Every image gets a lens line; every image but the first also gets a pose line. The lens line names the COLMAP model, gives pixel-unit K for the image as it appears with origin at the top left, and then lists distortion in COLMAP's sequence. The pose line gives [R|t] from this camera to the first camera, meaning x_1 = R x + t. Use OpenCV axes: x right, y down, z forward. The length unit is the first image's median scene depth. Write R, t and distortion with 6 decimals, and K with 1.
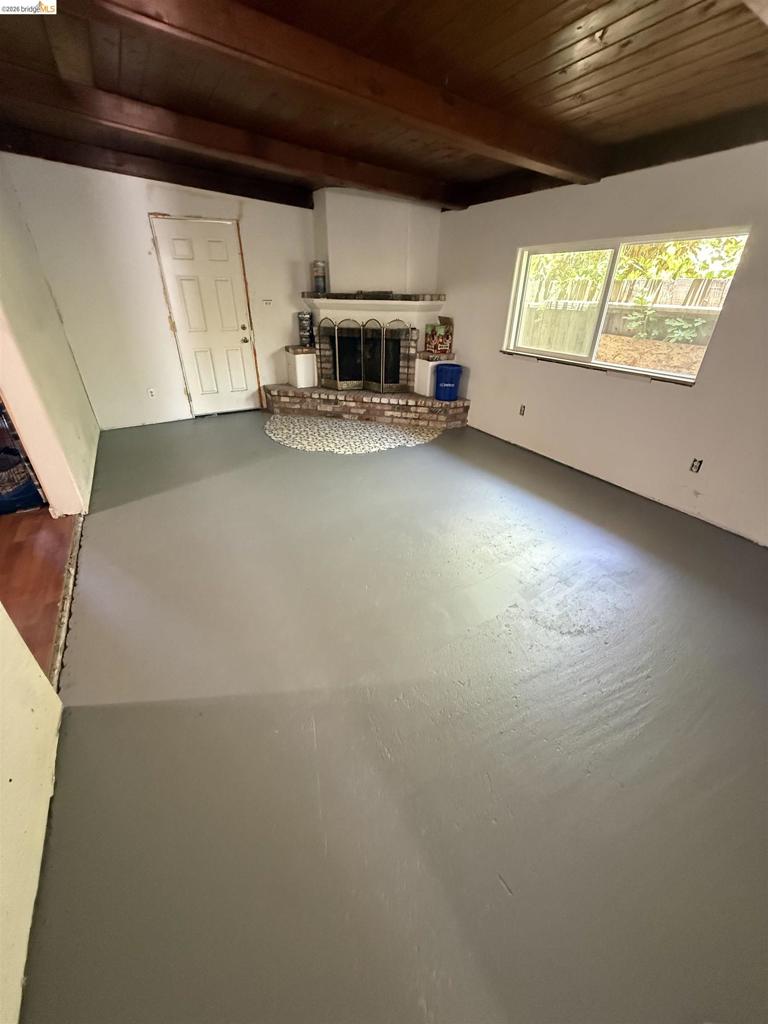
lens RADIAL K [[406.1, 0, 384.0], [0, 406.1, 509.2], [0, 0, 1]] dist [-0.001841, 0.000278]
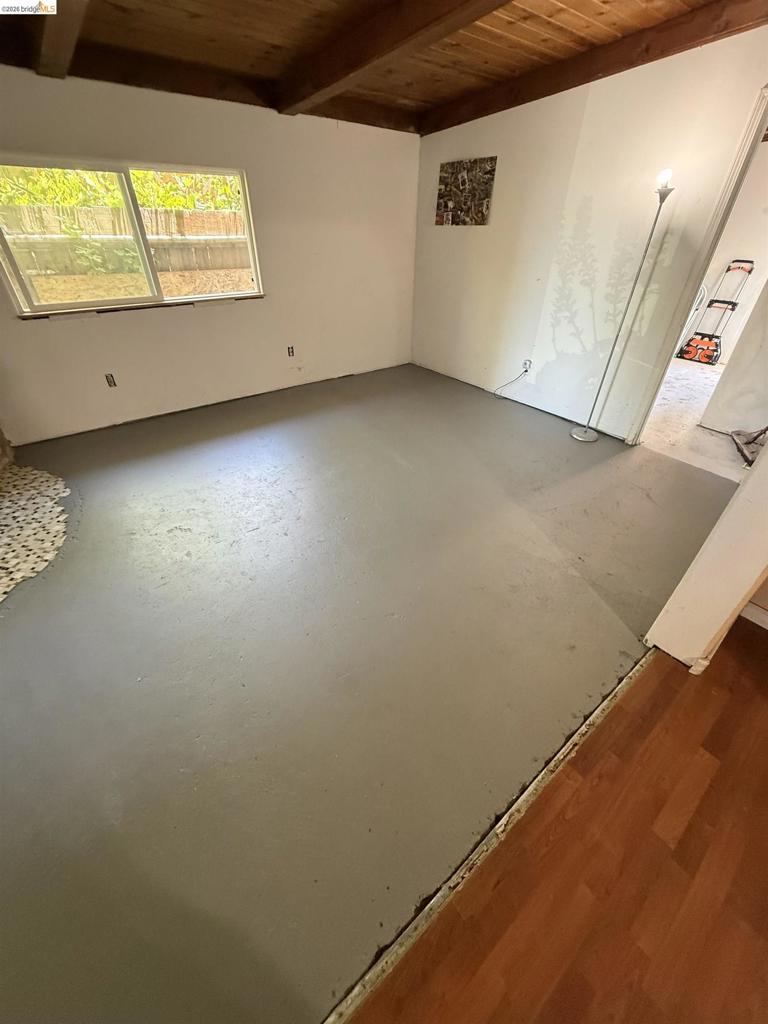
lens RADIAL K [[406.1, 0, 384.0], [0, 406.1, 509.2], [0, 0, 1]] dist [-0.001841, 0.000278]
pose [[-0.141264, -0.580475, 0.801931, -0.627929], [0.463239, 0.677138, 0.571746, -0.327050], [-0.874903, 0.452252, 0.173243, 0.581224]]
